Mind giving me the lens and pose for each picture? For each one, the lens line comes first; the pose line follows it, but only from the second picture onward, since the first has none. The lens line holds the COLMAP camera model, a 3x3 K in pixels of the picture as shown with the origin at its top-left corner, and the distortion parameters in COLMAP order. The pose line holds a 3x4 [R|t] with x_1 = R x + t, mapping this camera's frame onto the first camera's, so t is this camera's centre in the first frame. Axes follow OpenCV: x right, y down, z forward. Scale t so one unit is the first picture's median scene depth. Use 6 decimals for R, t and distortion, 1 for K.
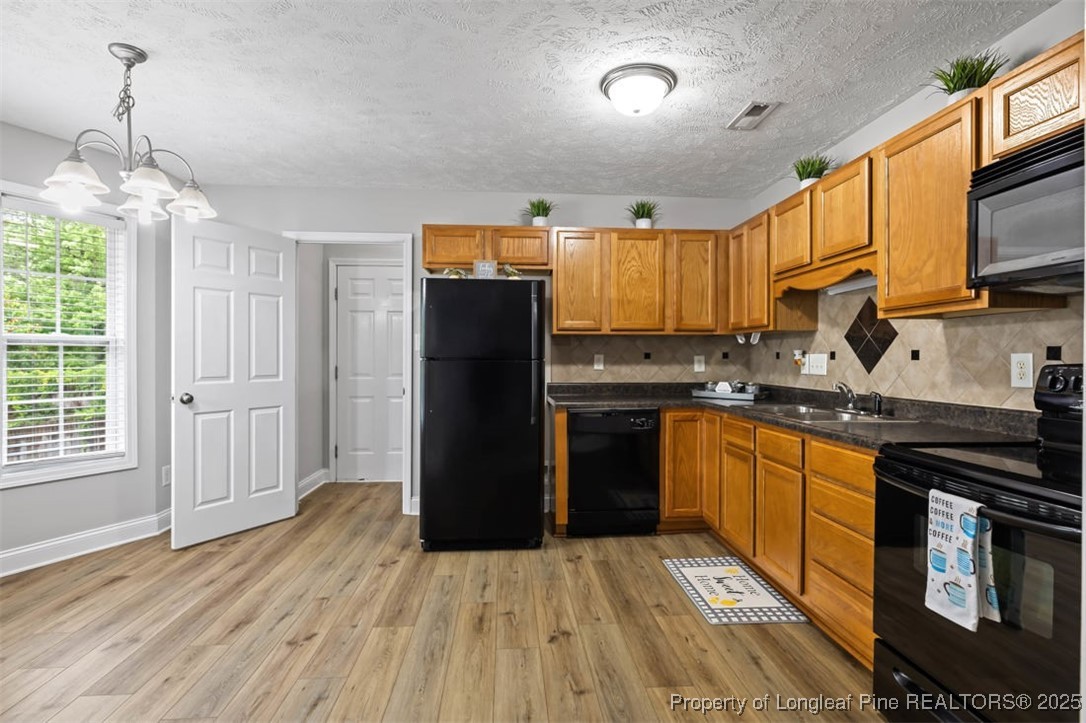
lens RADIAL K [[532.7, 0, 543.6], [0, 532.7, 362.3], [0, 0, 1]] dist [0.000838, 0.001098]
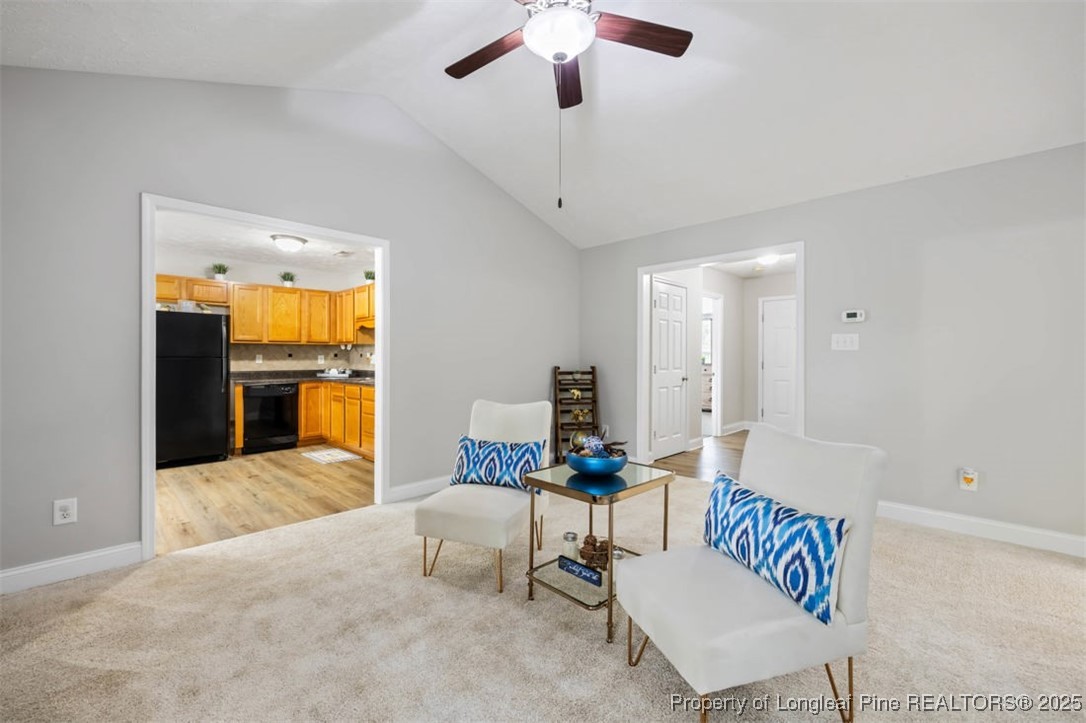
lens RADIAL K [[456.9, 0, 540.9], [0, 456.9, 353.9], [0, 0, 1]] dist [0.003024, -0.000245]
pose [[0.754590, 0.002247, 0.656193, -0.231600], [0.006443, 0.999921, -0.010833, 0.006643], [-0.656165, 0.012403, 0.754516, -0.930458]]
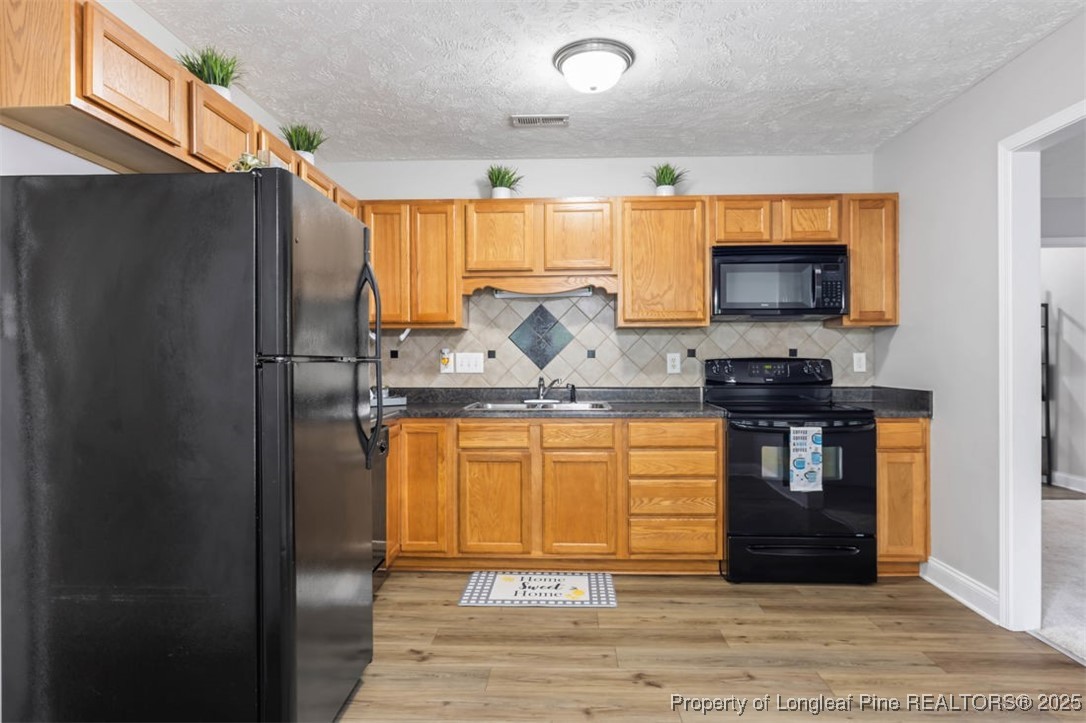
lens RADIAL K [[640.2, 0, 544.5], [0, 640.2, 356.2], [0, 0, 1]] dist [-0.001899, 0.003901]
pose [[0.109871, -0.000642, 0.993946, -0.702880], [0.011594, 0.999933, -0.000636, -0.006157], [-0.993878, 0.011594, 0.109871, 0.724236]]
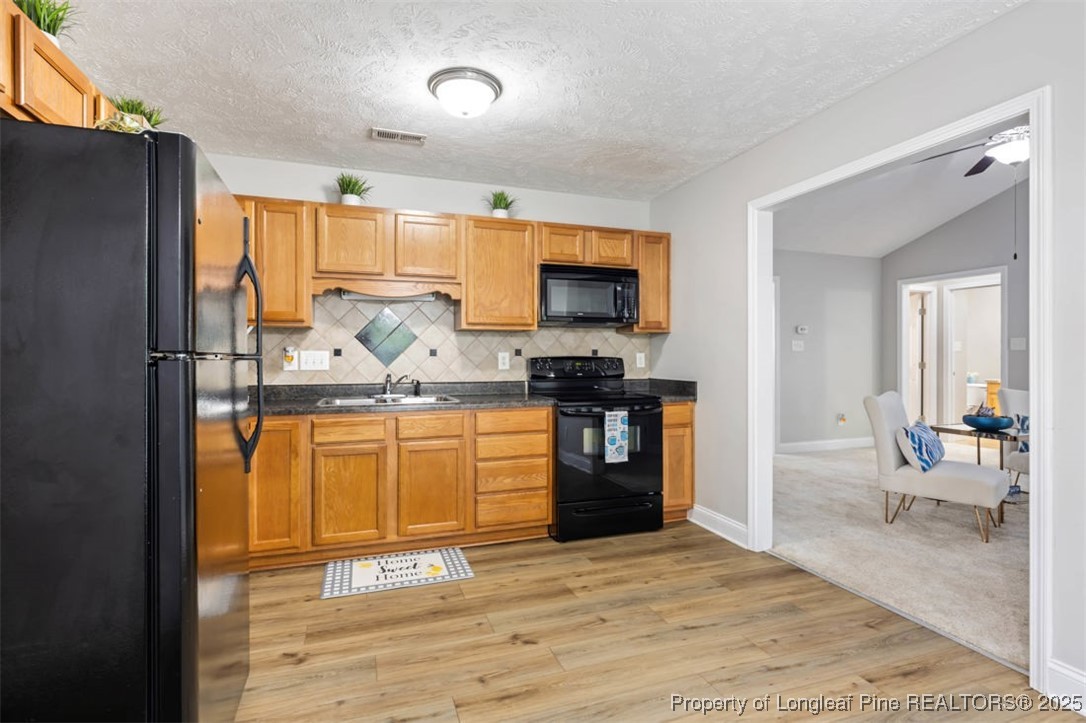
lens RADIAL K [[532.7, 0, 545.0], [0, 532.7, 353.6], [0, 0, 1]] dist [0.000838, 0.001098]
pose [[-0.266300, 0.002007, 0.963888, -0.640691], [0.006936, 0.999976, -0.000166, -0.006320], [-0.963865, 0.006641, -0.266308, 0.844375]]
